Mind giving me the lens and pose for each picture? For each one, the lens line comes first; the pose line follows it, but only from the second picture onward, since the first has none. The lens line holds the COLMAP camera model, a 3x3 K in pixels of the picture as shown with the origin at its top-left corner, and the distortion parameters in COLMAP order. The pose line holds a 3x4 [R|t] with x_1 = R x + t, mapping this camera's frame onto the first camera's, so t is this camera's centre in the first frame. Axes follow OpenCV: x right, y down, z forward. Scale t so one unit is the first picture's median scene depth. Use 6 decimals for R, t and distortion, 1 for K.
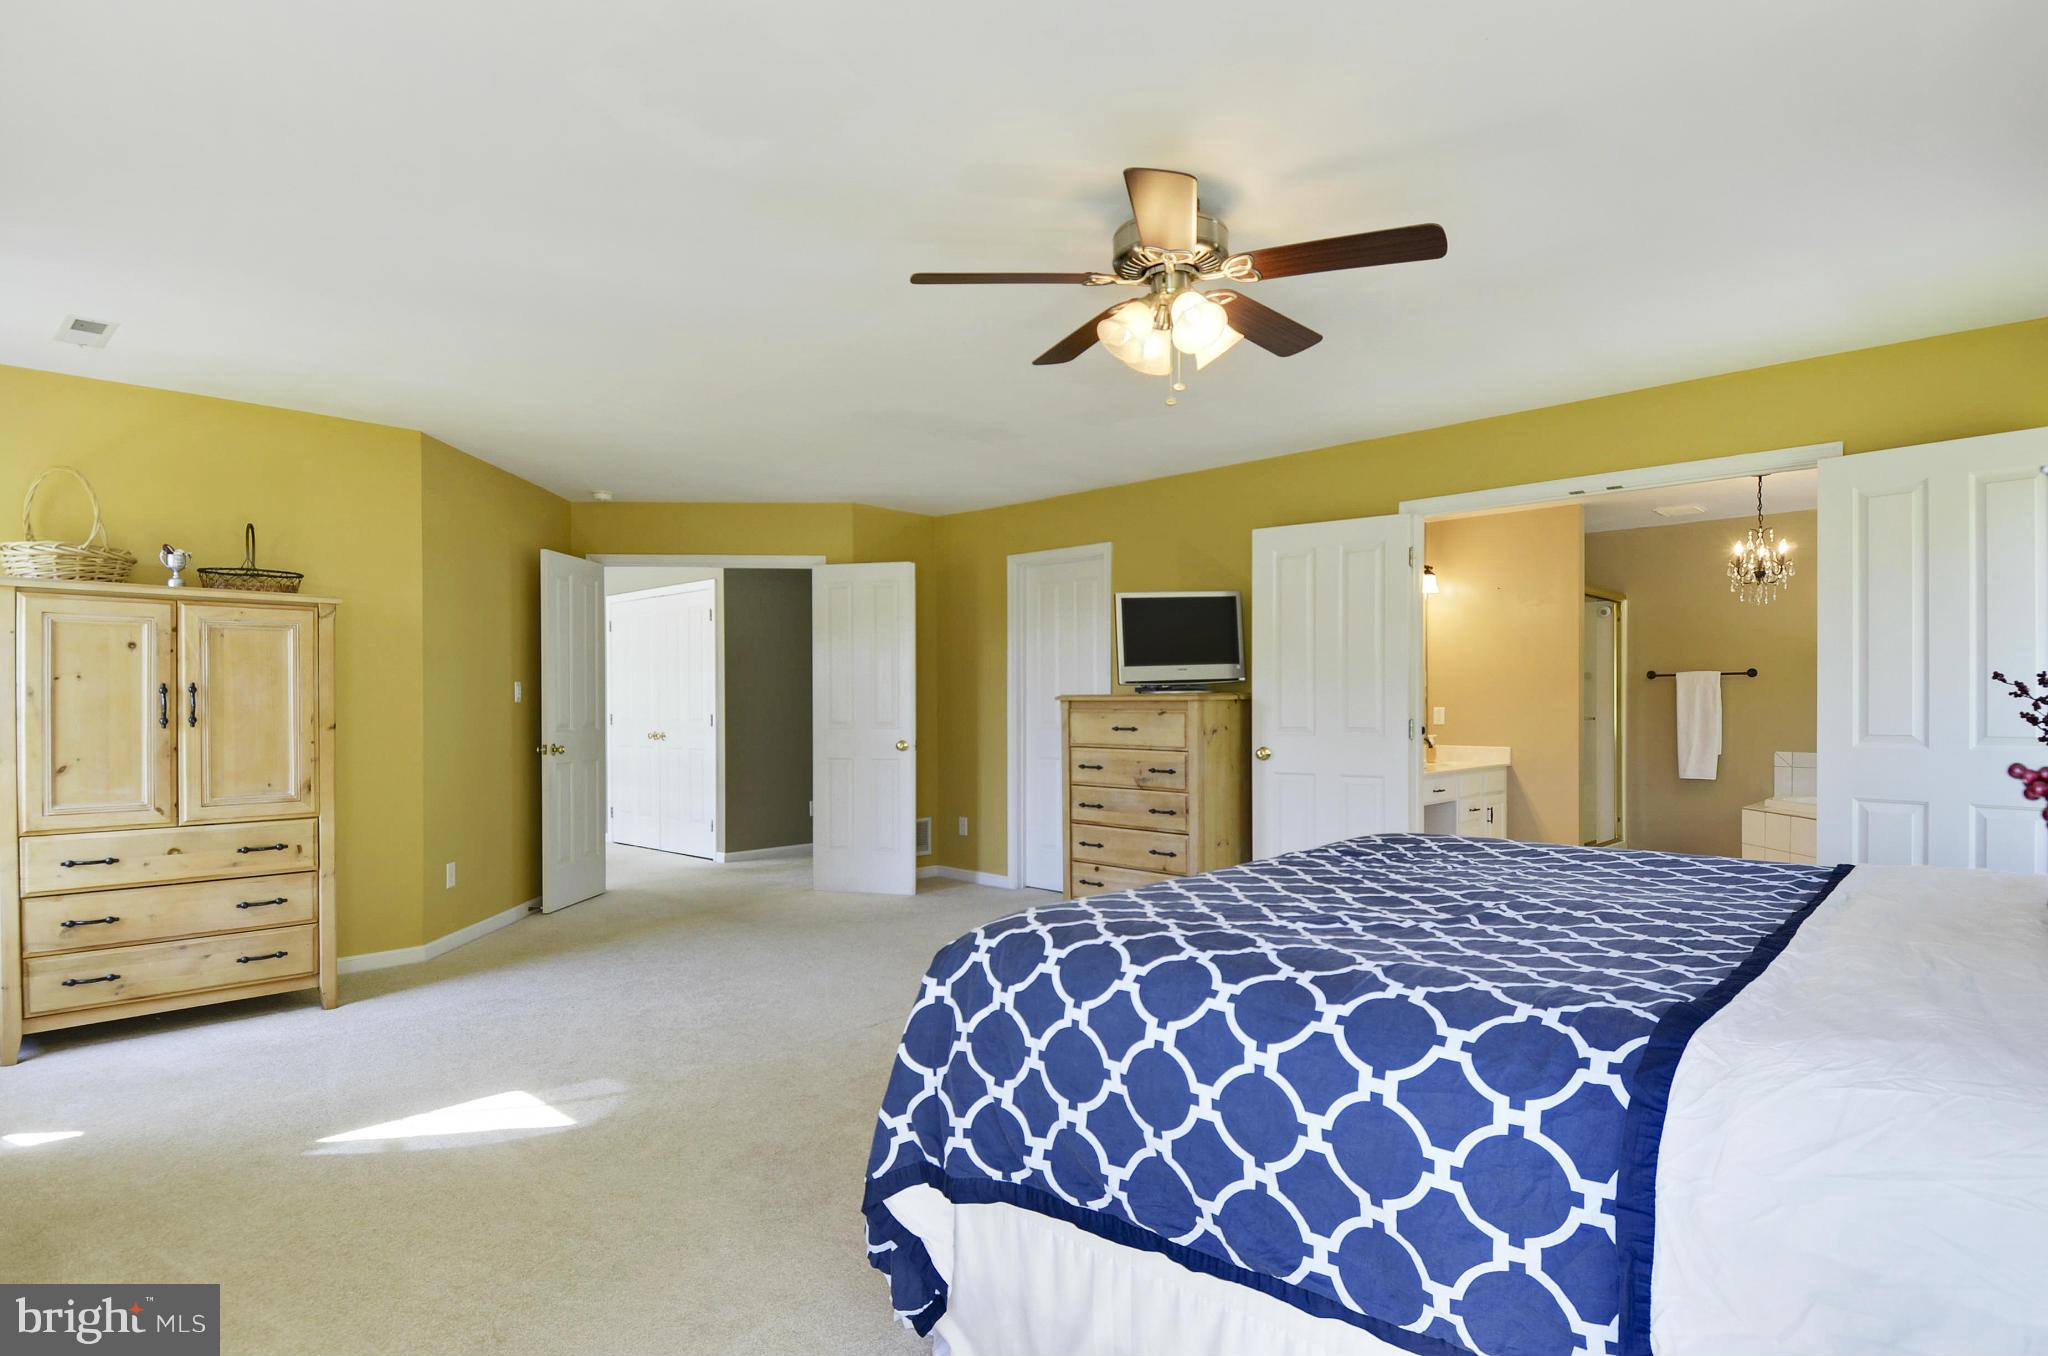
lens RADIAL K [[1090.1, 0, 1020.3], [0, 1090.1, 691.0], [0, 0, 1]] dist [0.015432, -0.020473]
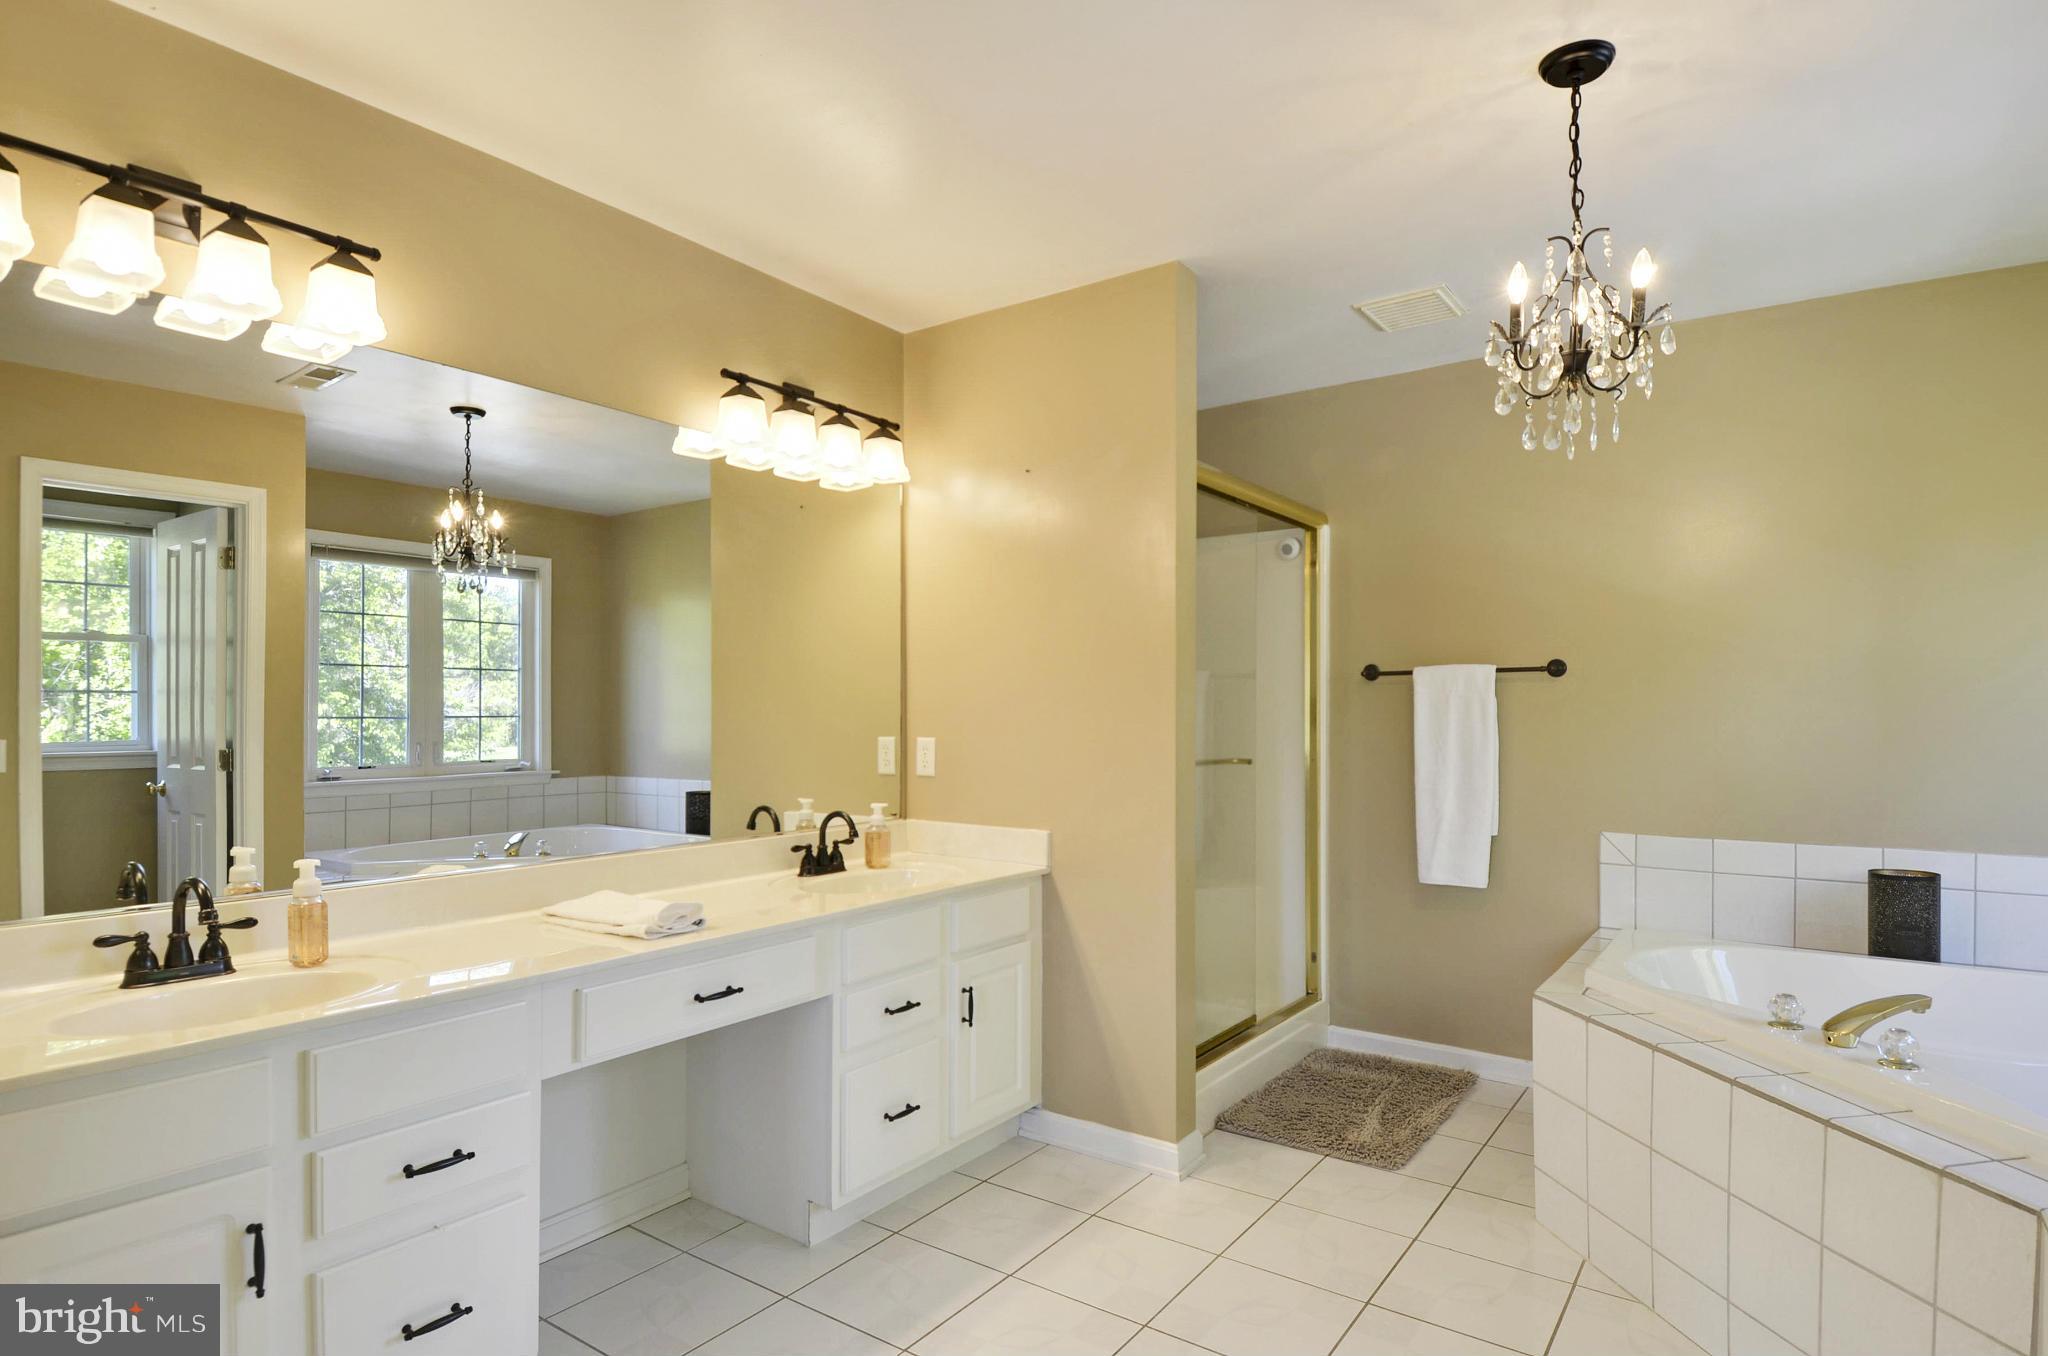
lens RADIAL K [[1090.1, 0, 1027.9], [0, 1090.1, 687.5], [0, 0, 1]] dist [0.015432, -0.020473]
pose [[0.990473, 0.006897, 0.137537, 0.365011], [-0.005644, 0.999939, -0.009502, -0.002119], [-0.137594, 0.008635, 0.990451, 0.543483]]
